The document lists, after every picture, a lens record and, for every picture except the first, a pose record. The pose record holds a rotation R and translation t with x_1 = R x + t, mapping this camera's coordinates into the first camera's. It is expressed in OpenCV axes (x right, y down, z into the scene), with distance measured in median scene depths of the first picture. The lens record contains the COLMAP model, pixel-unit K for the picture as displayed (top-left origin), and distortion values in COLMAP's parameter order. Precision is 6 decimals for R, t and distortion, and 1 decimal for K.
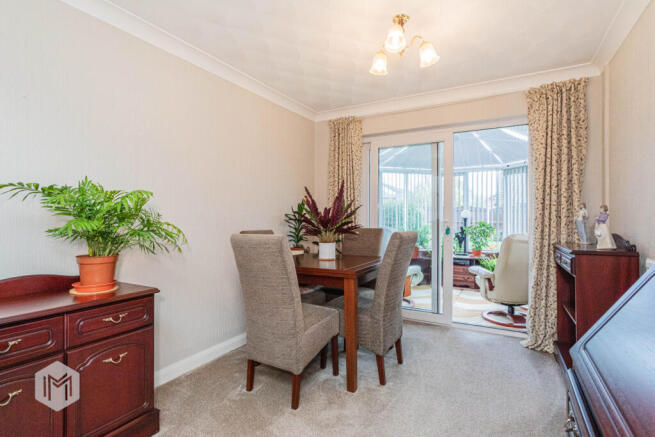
lens RADIAL K [[324.7, 0, 327.5], [0, 324.7, 218.5], [0, 0, 1]] dist [0.000726, 0.000122]
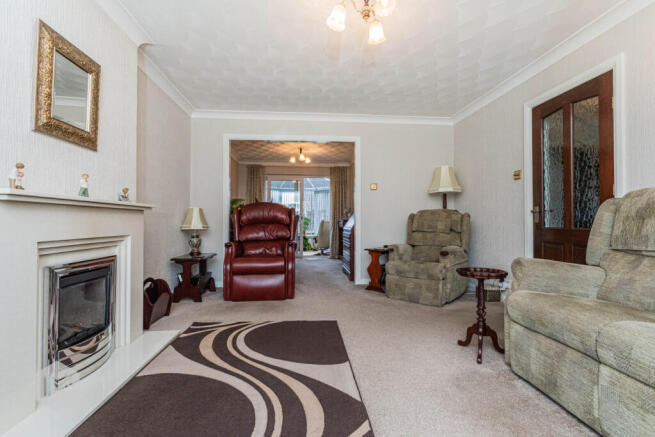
lens RADIAL K [[313.4, 0, 327.5], [0, 313.4, 218.5], [0, 0, 1]] dist [-0.000249, -0.000012]
pose [[0.830181, 0.009993, 0.557404, -0.433742], [0.004644, 0.999681, -0.024839, 0.058536], [-0.557475, 0.023210, 0.829869, -0.587647]]
